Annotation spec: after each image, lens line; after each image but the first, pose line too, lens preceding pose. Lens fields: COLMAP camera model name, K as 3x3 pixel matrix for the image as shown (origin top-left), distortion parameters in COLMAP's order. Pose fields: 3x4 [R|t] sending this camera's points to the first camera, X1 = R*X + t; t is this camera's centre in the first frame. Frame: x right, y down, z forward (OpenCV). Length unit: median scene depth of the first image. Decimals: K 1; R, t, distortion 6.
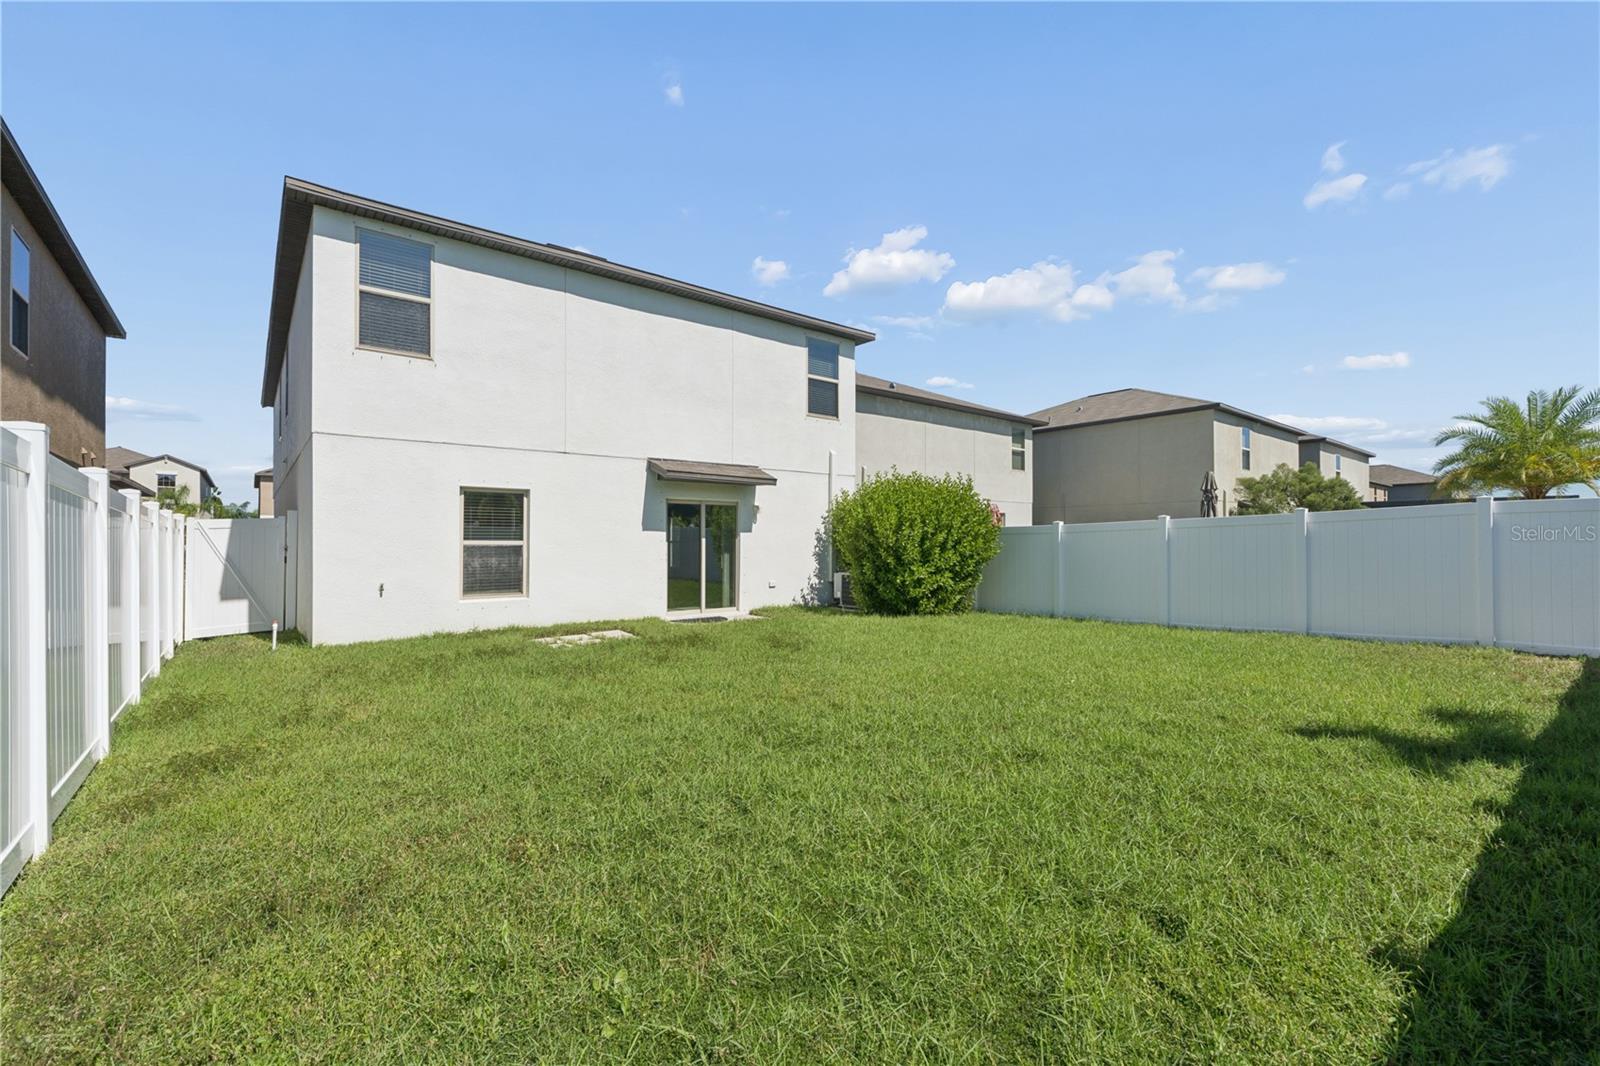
lens RADIAL K [[673.7, 0, 805.0], [0, 673.7, 535.7], [0, 0, 1]] dist [-0.006820, -0.000091]
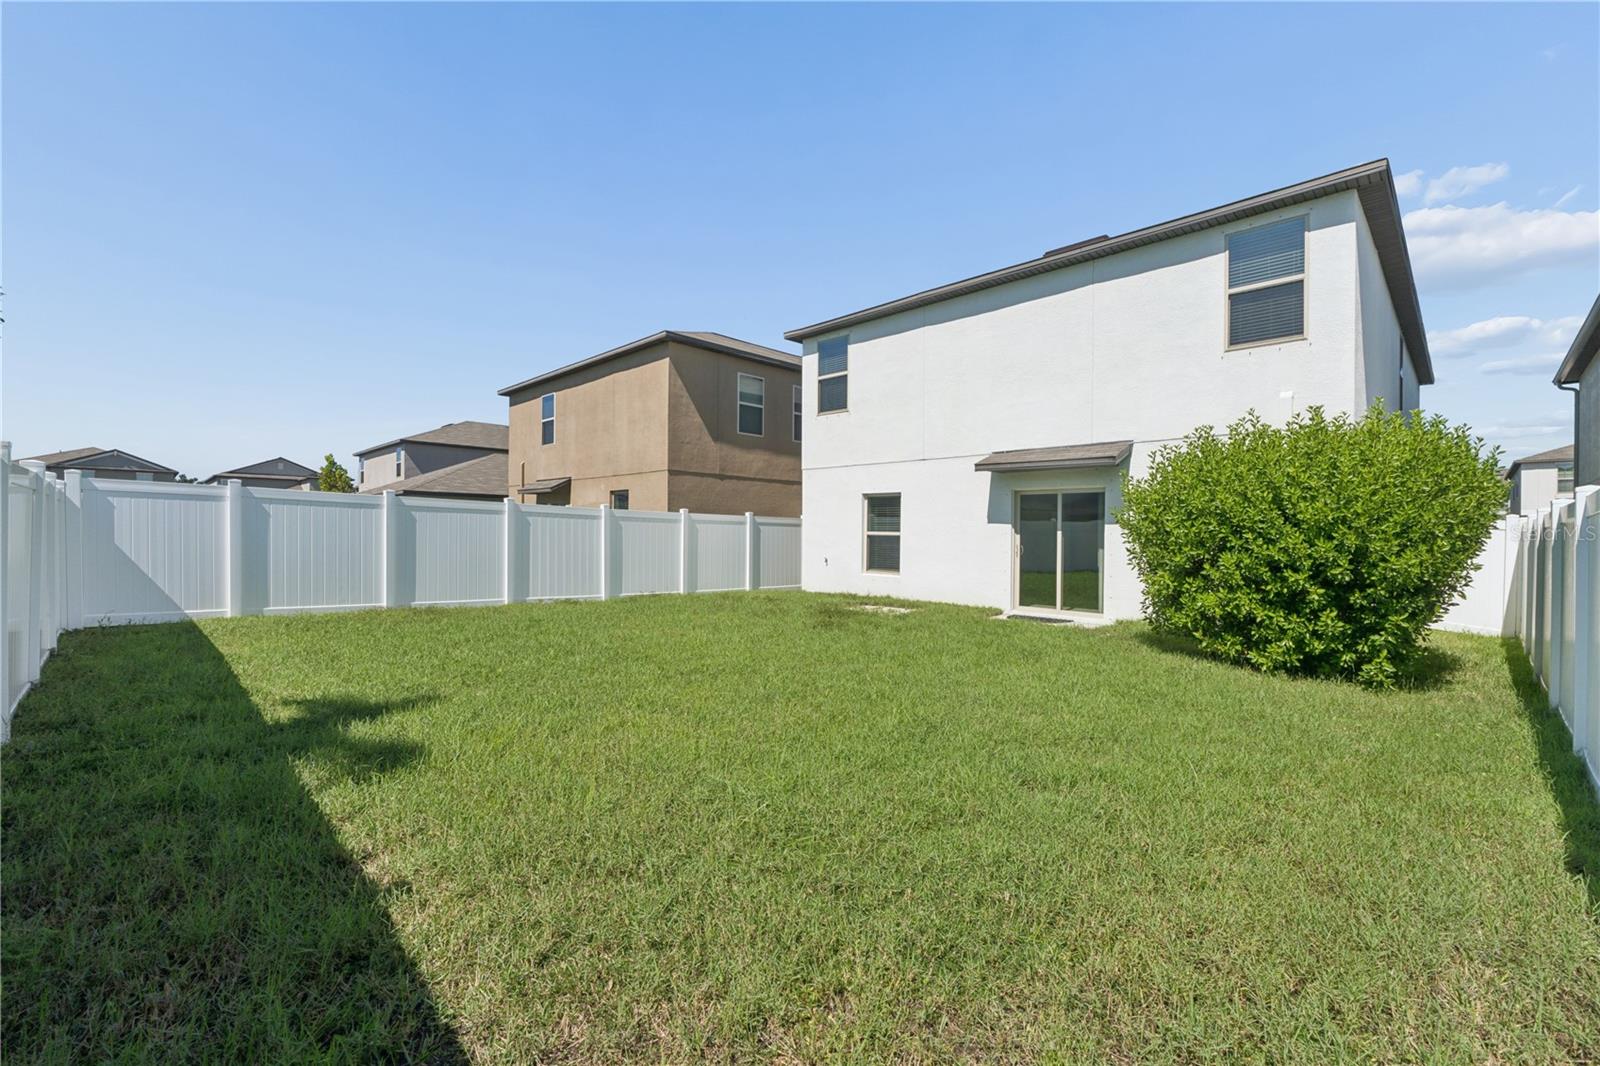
lens RADIAL K [[673.7, 0, 814.6], [0, 673.7, 540.6], [0, 0, 1]] dist [-0.006820, -0.000091]
pose [[0.111063, 0.015364, -0.993695, 0.723739], [-0.003596, 0.999880, 0.015058, 0.004253], [0.993807, 0.001900, 0.111105, 0.585787]]
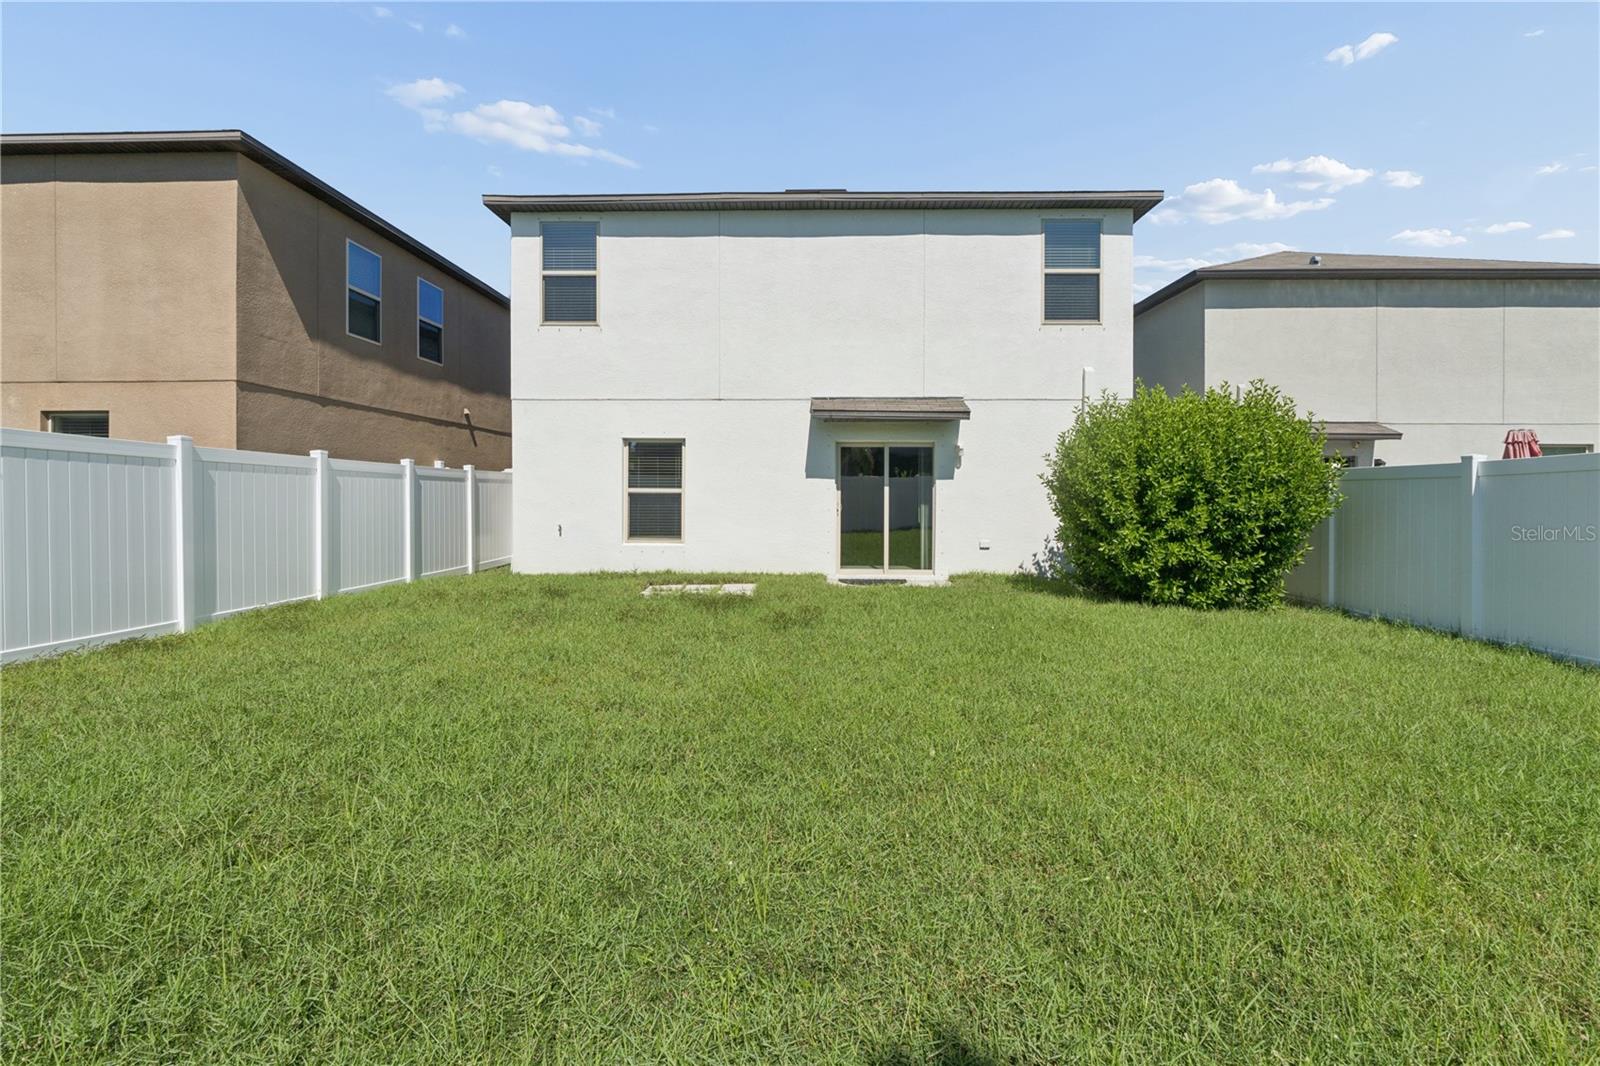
lens RADIAL K [[673.7, 0, 790.9], [0, 673.7, 494.6], [0, 0, 1]] dist [-0.006820, -0.000091]
pose [[0.762104, 0.007900, -0.647406, 0.317282], [0.000317, 0.999921, 0.012576, 0.003157], [0.647454, -0.009790, 0.762041, 0.274858]]
